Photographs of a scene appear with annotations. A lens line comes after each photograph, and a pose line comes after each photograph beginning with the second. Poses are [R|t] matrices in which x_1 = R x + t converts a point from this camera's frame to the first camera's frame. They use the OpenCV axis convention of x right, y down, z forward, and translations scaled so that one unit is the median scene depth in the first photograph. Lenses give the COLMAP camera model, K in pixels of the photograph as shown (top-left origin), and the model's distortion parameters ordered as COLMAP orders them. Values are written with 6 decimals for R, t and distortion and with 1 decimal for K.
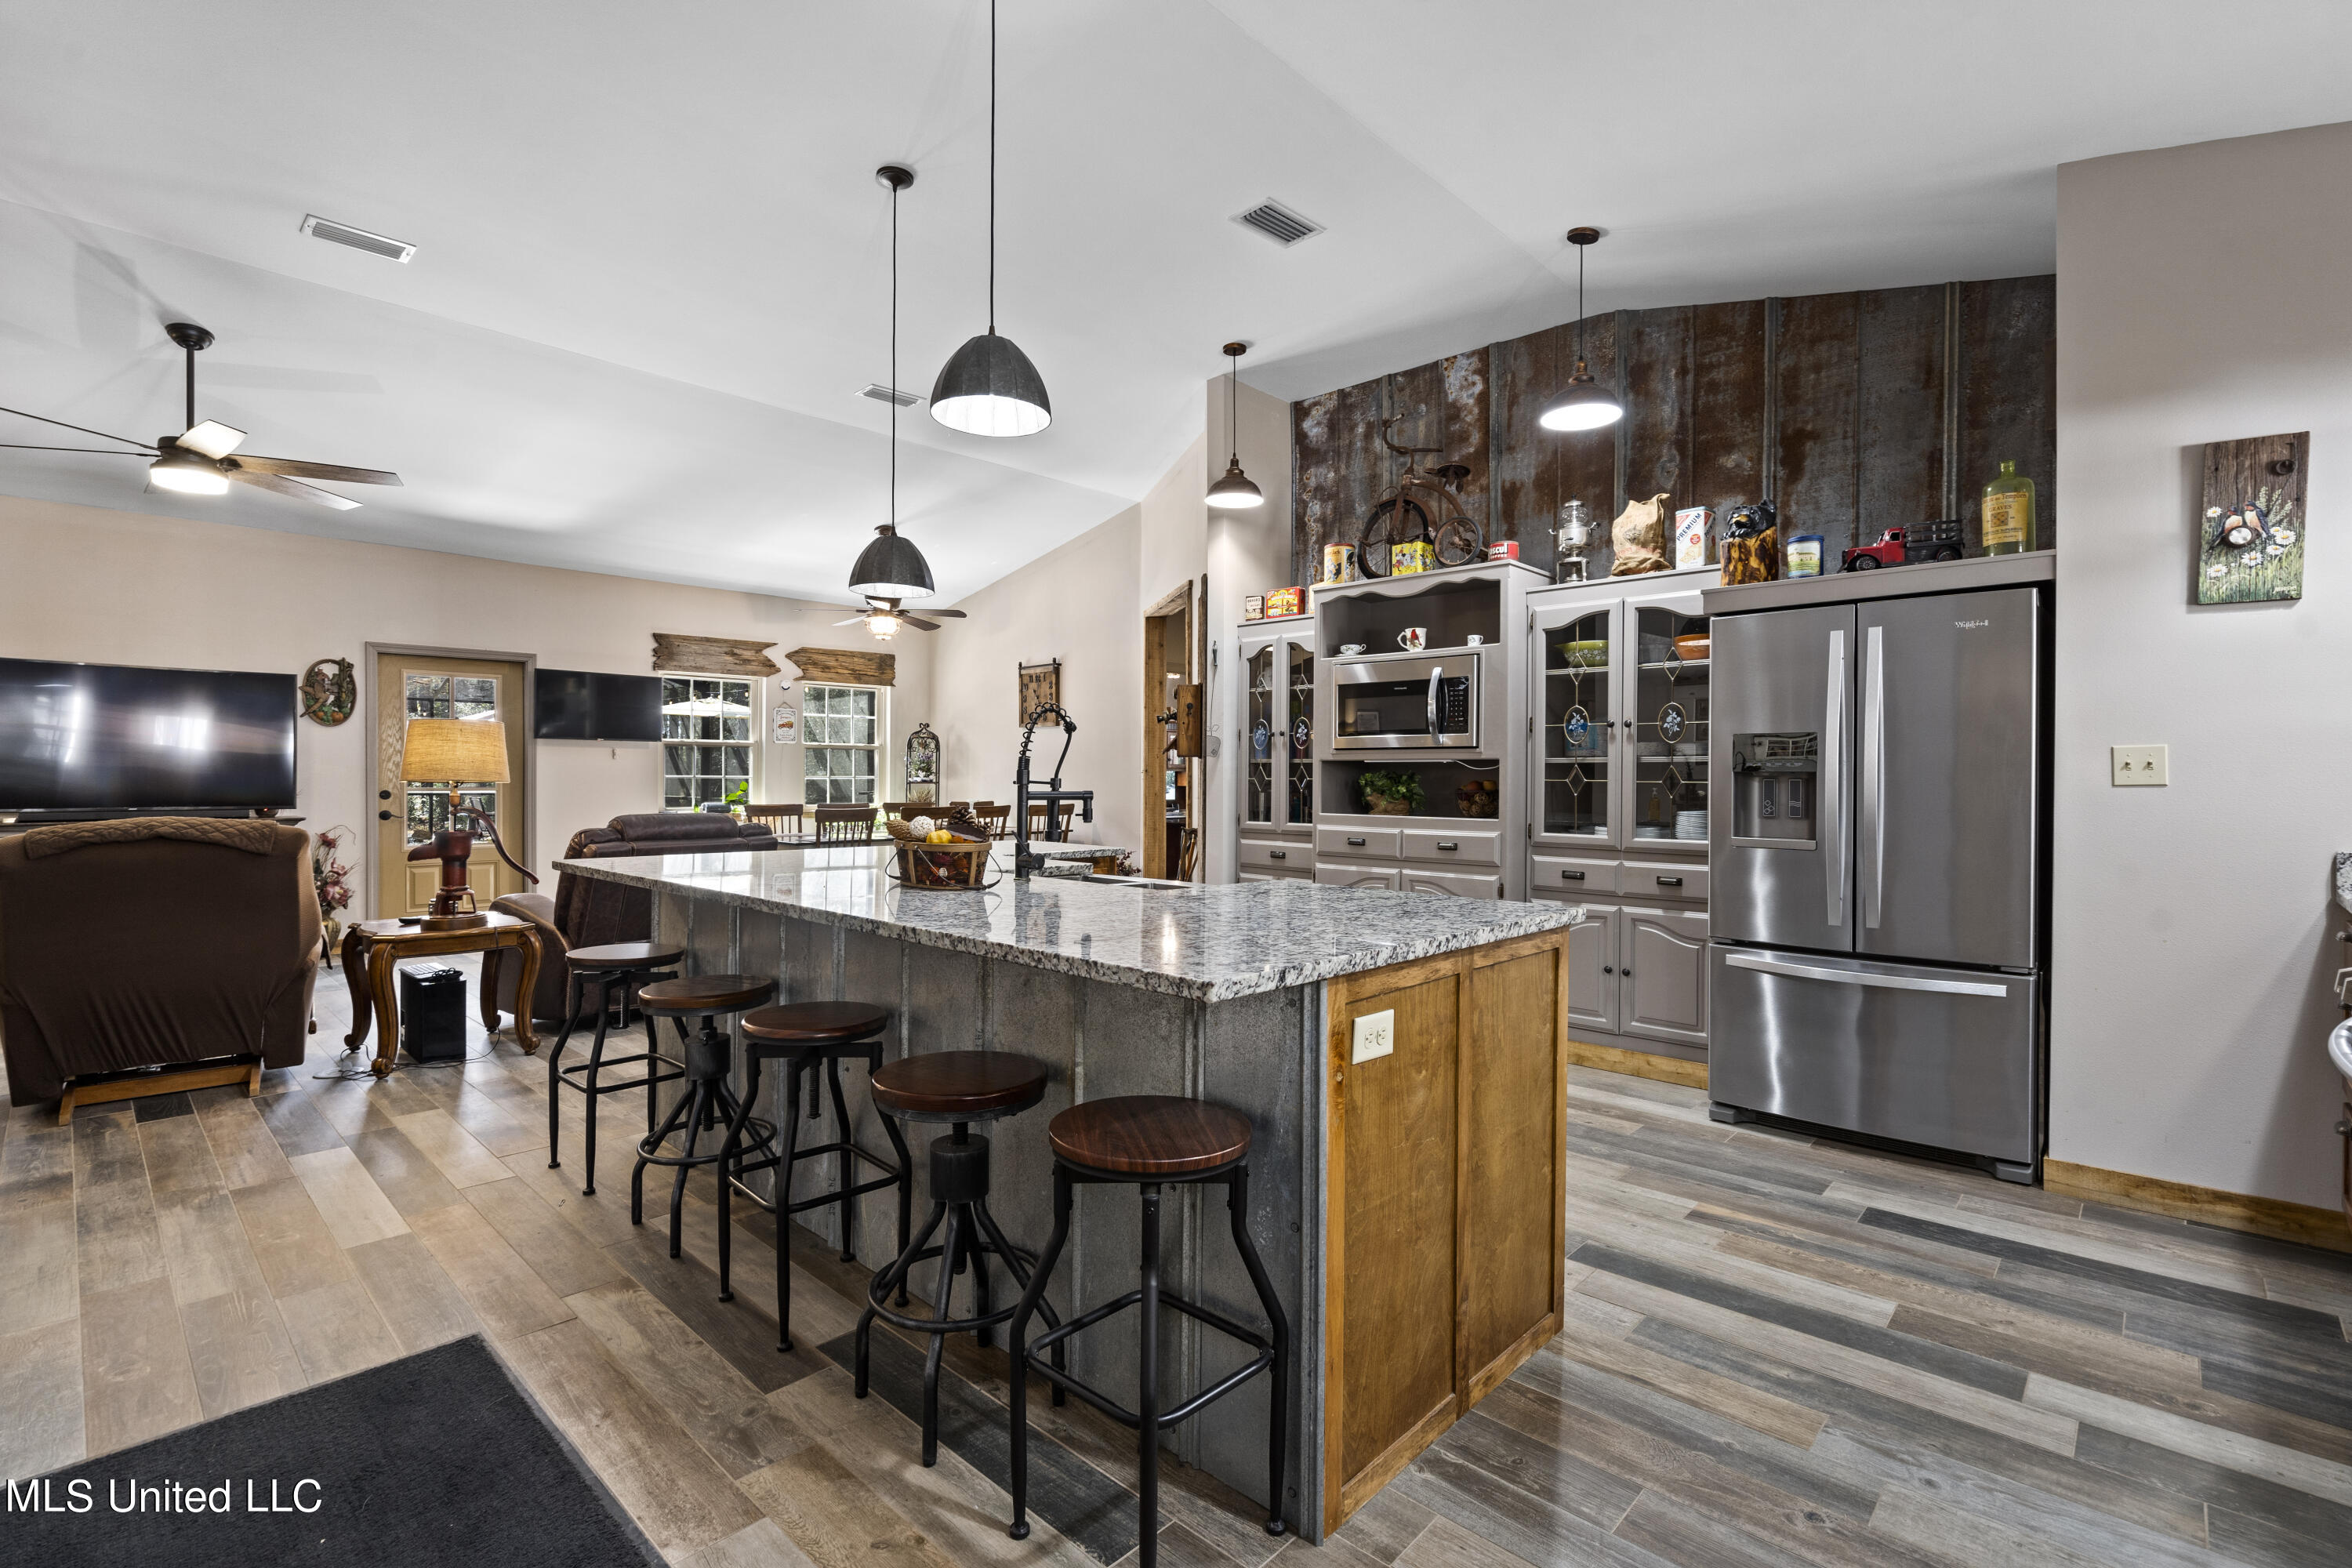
lens RADIAL K [[1066.0, 0, 1166.6], [0, 1066.0, 774.2], [0, 0, 1]] dist [-0.005200, 0.001158]
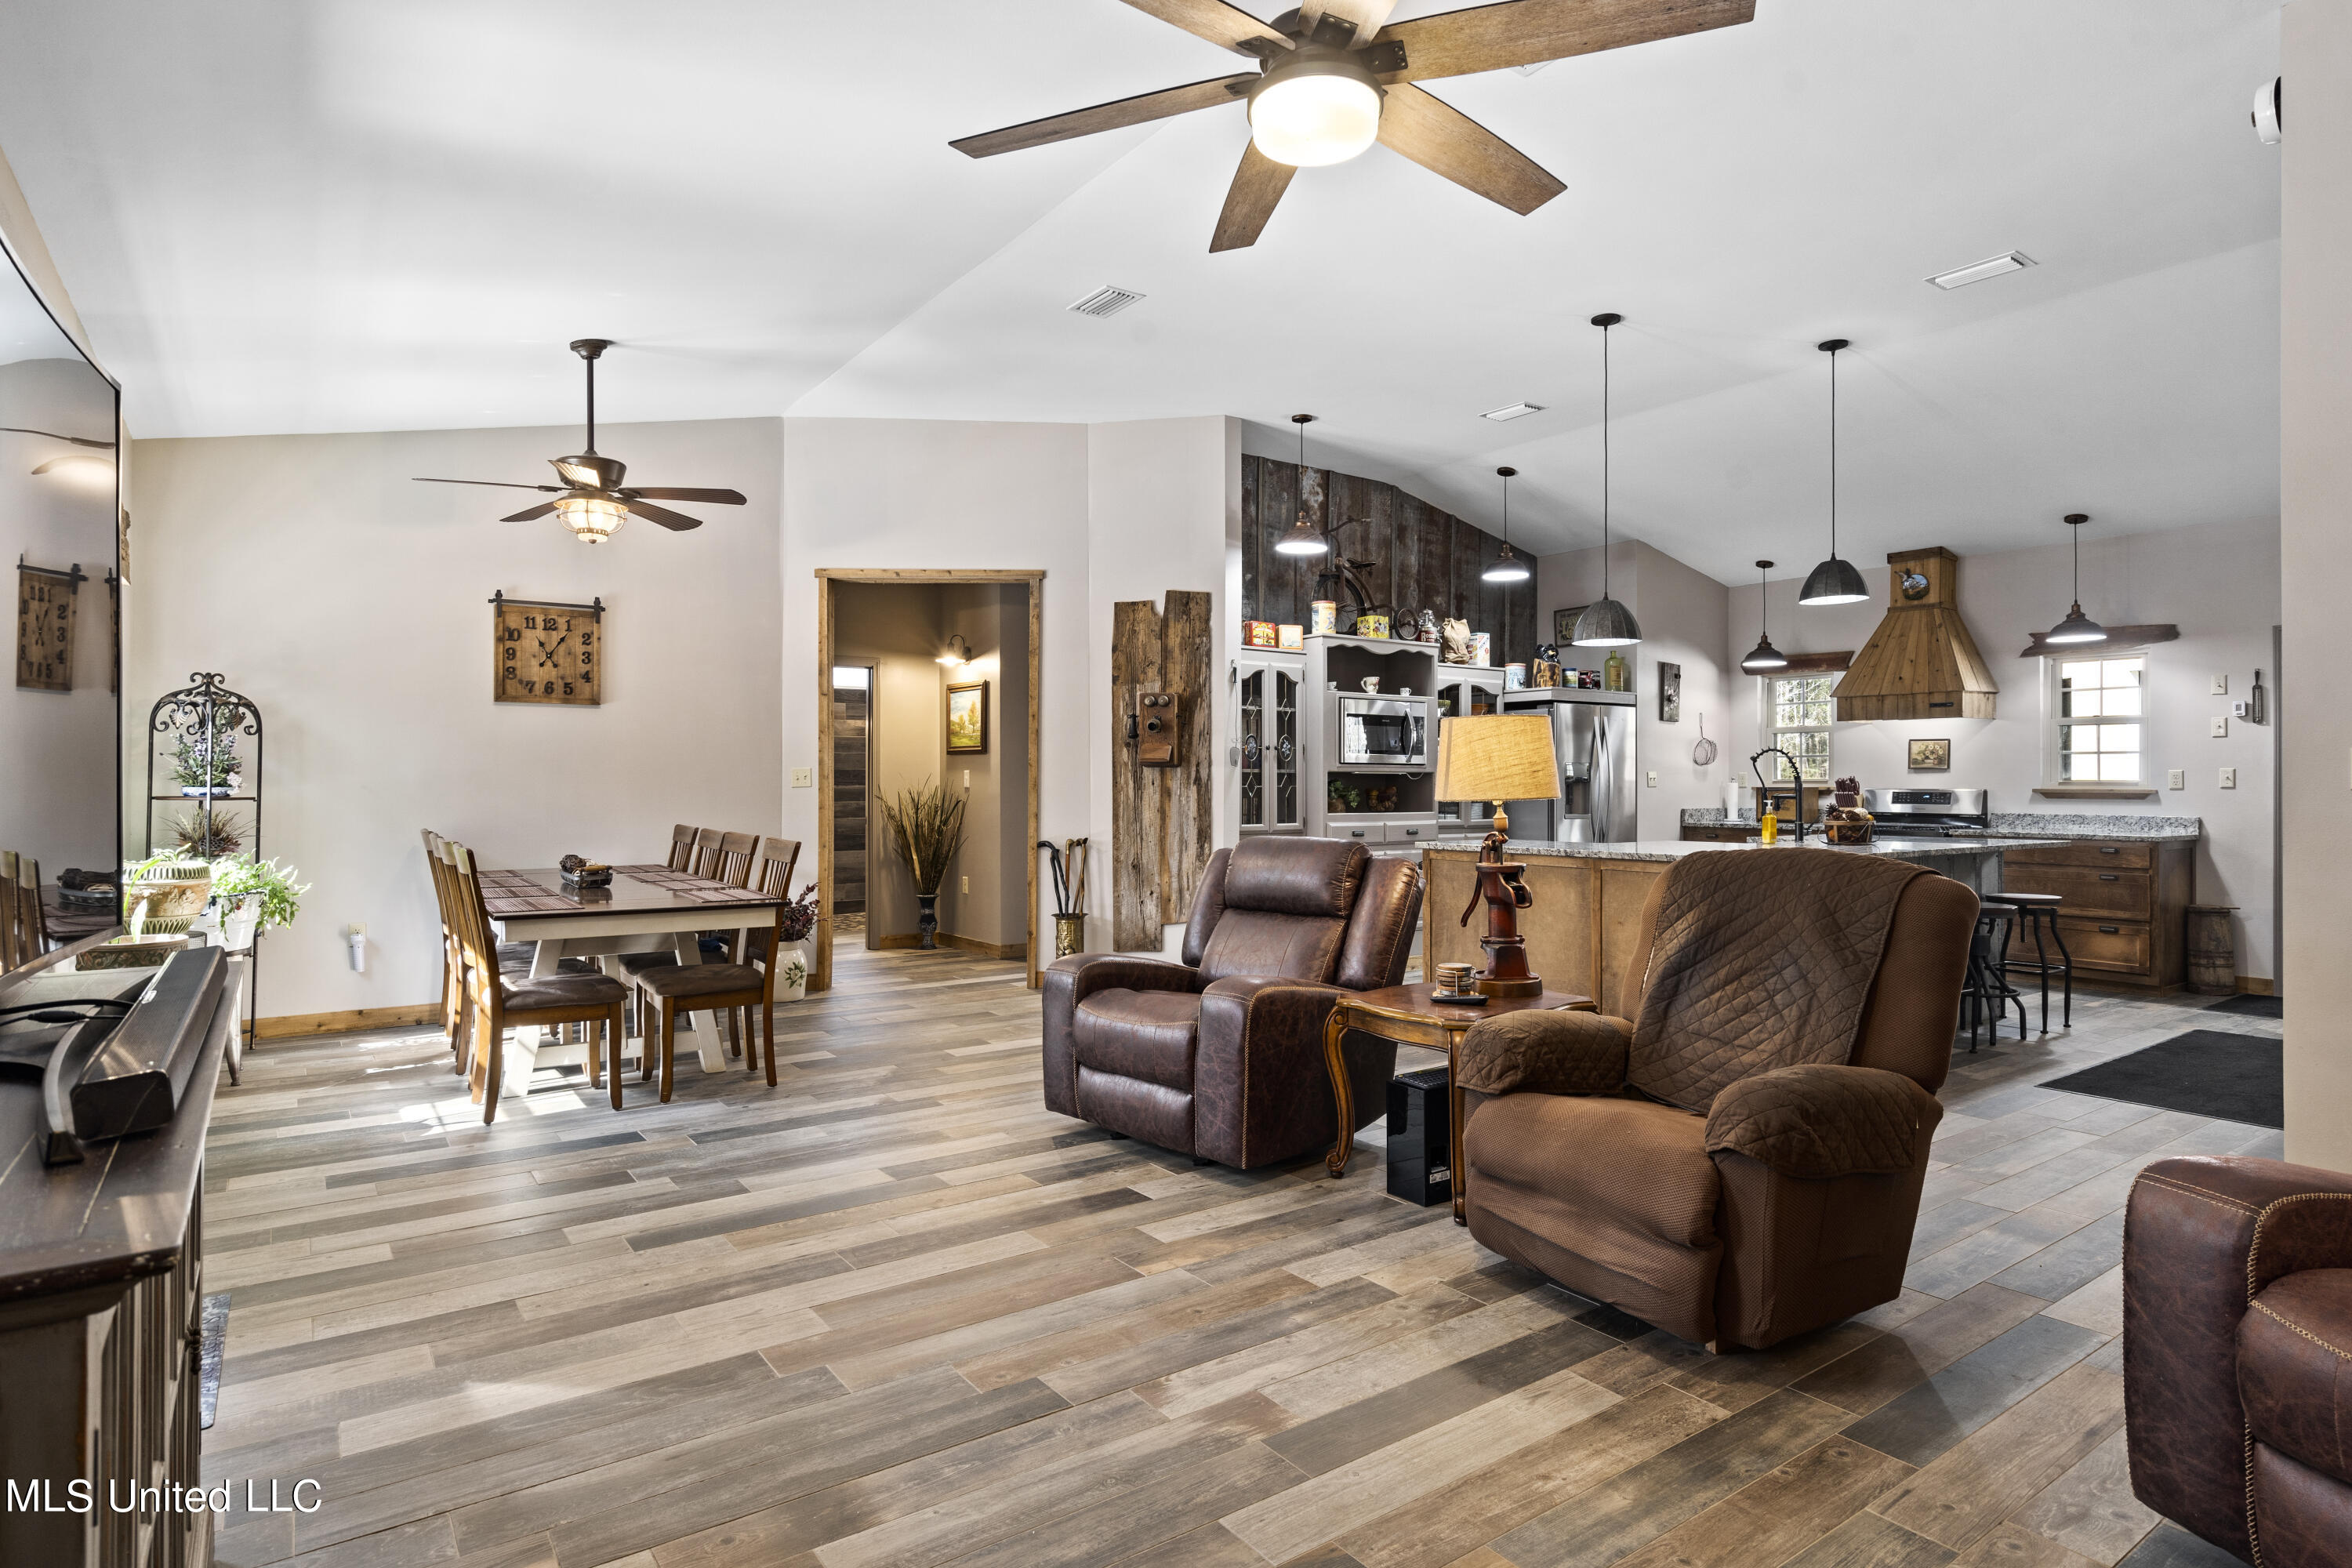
lens RADIAL K [[1245.5, 0, 1168.4], [0, 1245.5, 798.0], [0, 0, 1]] dist [0.000205, 0.002721]
pose [[0.191746, -0.016708, 0.981302, -1.274213], [-0.003620, 0.999836, 0.017731, -0.006463], [-0.981438, -0.006952, 0.191654, 0.856072]]
